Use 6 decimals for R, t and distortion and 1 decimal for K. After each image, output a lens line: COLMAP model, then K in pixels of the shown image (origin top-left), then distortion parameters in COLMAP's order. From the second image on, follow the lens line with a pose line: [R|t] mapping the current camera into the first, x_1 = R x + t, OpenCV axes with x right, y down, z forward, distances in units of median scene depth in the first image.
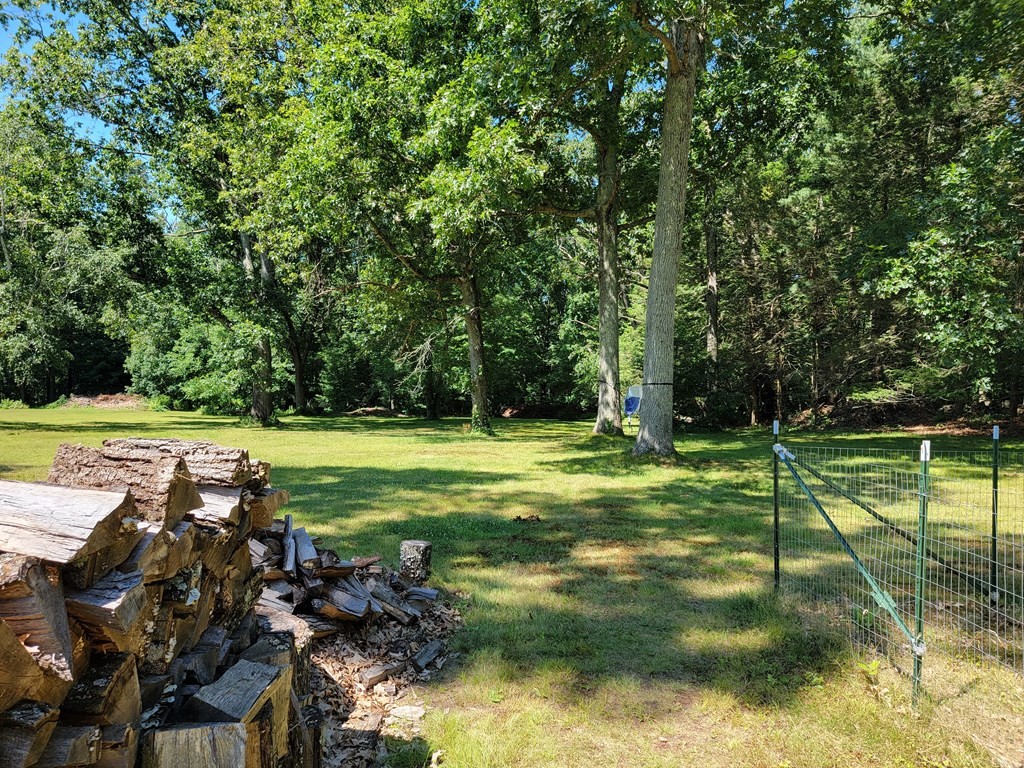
lens RADIAL K [[710.5, 0, 507.7], [0, 710.5, 382.6], [0, 0, 1]] dist [0.090499, -0.071352]
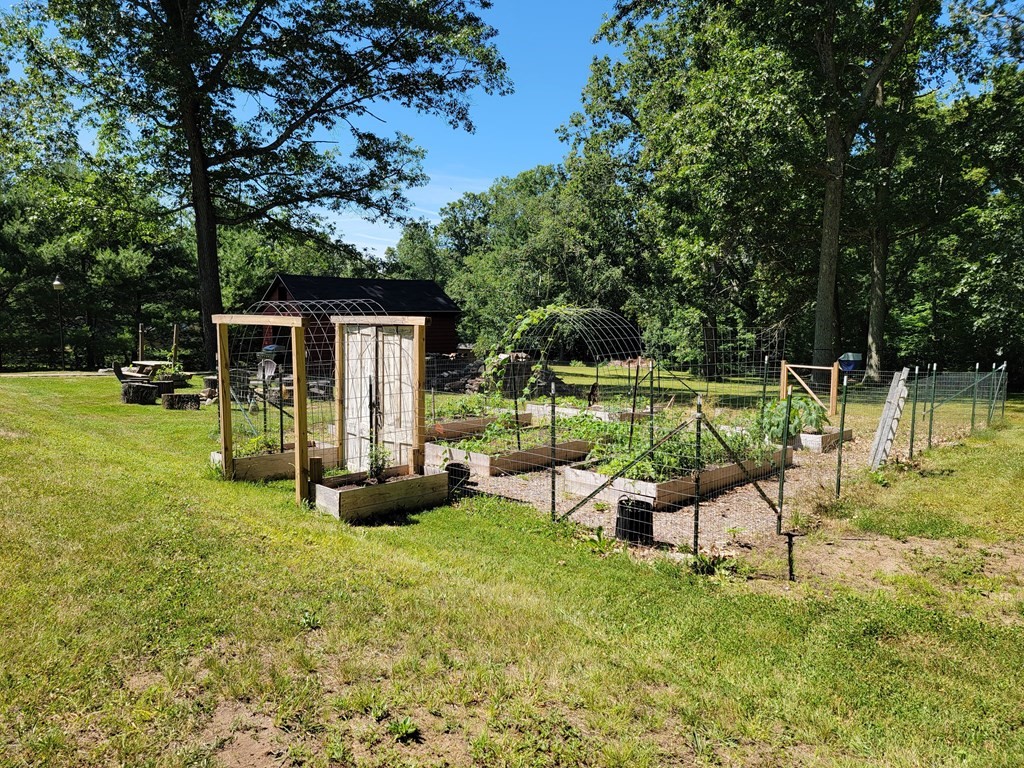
lens RADIAL K [[710.5, 0, 507.7], [0, 710.5, 382.6], [0, 0, 1]] dist [0.090499, -0.071352]
pose [[0.751215, 0.040363, -0.658822, 0.309239], [-0.012151, 0.998805, 0.047337, 0.001712], [0.659945, -0.027555, 0.750808, -0.341612]]
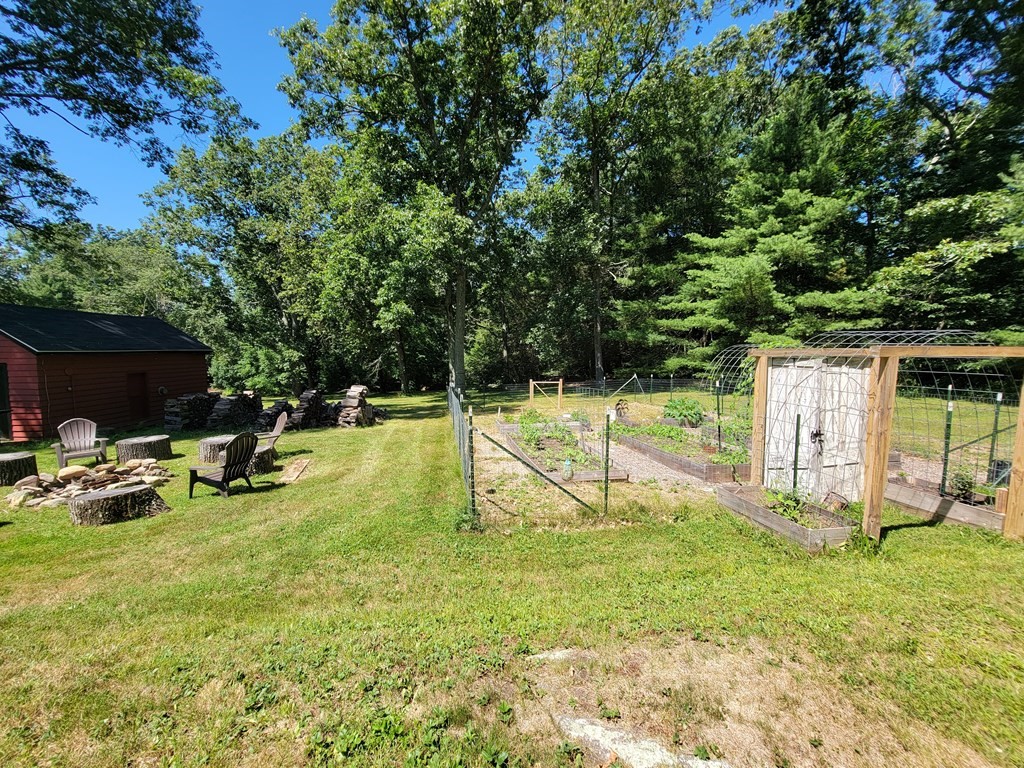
lens RADIAL K [[421.2, 0, 512.8], [0, 421.2, 391.5], [0, 0, 1]] dist [-0.005102, -0.000332]
pose [[0.979863, -0.049787, 0.193362, 0.030484], [0.039815, 0.997686, 0.055119, -0.004908], [-0.195659, -0.046311, 0.979578, -0.314559]]
